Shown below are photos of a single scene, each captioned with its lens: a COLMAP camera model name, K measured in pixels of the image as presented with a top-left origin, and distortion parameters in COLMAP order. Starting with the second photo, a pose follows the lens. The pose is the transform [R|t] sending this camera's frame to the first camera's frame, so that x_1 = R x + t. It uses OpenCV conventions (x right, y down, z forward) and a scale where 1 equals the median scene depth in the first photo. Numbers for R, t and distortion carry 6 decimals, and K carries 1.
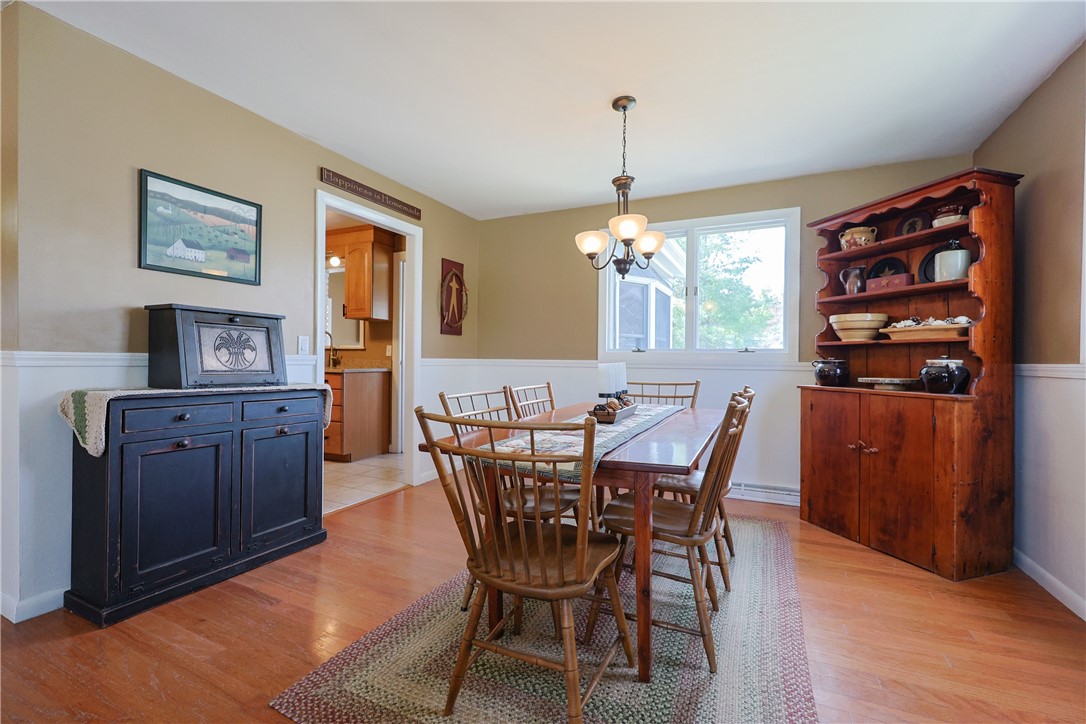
lens RADIAL K [[467.2, 0, 534.1], [0, 467.2, 348.4], [0, 0, 1]] dist [0.000009, -0.000042]
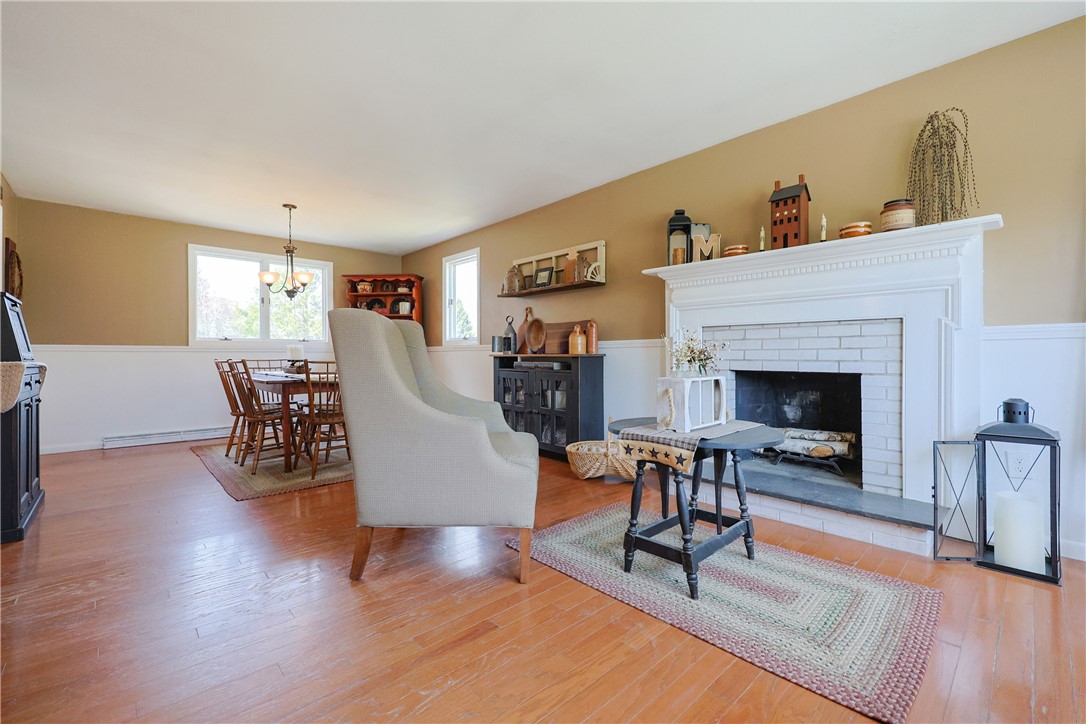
lens RADIAL K [[462.3, 0, 550.5], [0, 462.3, 359.2], [0, 0, 1]] dist [-0.000245, -0.000173]
pose [[0.383789, -0.012645, 0.923334, -1.085503], [-0.009780, 0.999794, 0.017757, 0.043983], [-0.923369, -0.015846, 0.383586, -0.667392]]
